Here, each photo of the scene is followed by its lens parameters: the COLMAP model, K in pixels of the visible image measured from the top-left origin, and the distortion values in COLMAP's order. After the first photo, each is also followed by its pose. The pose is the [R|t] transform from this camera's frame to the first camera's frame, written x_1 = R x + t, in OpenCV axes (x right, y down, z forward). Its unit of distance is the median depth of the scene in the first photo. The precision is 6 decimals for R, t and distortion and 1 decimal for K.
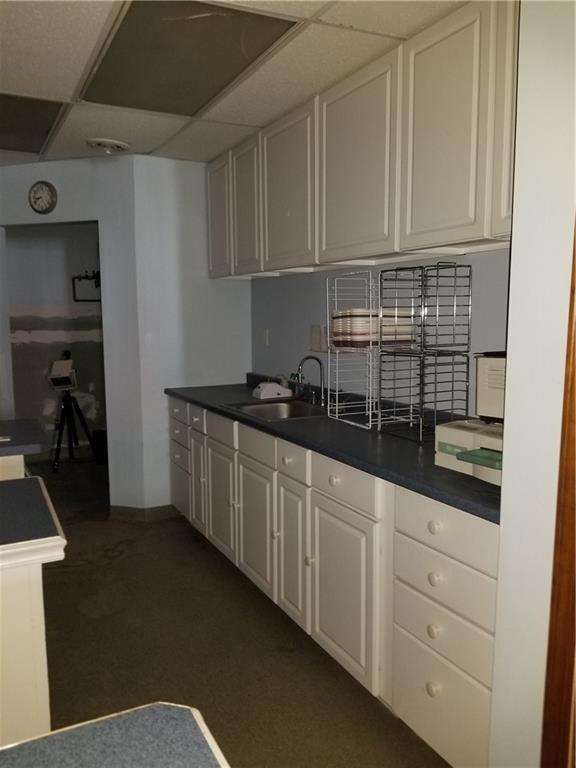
lens RADIAL K [[590.0, 0, 288.5], [0, 590.0, 382.5], [0, 0, 1]] dist [-0.002675, -0.011071]
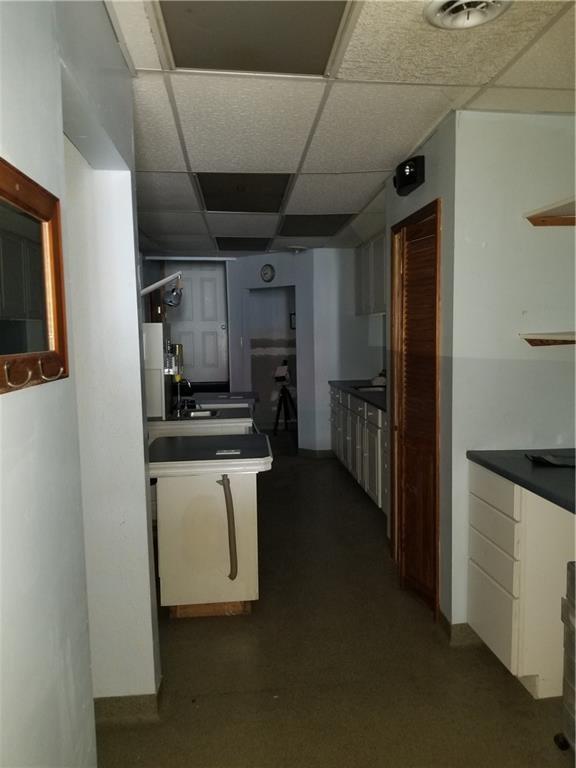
lens RADIAL K [[590.0, 0, 291.3], [0, 590.0, 386.1], [0, 0, 1]] dist [-0.002675, -0.011071]
pose [[0.919484, 0.020412, -0.392598, 0.357599], [-0.029458, 0.999421, -0.017032, 0.057060], [0.392023, 0.027225, 0.919553, -0.609276]]
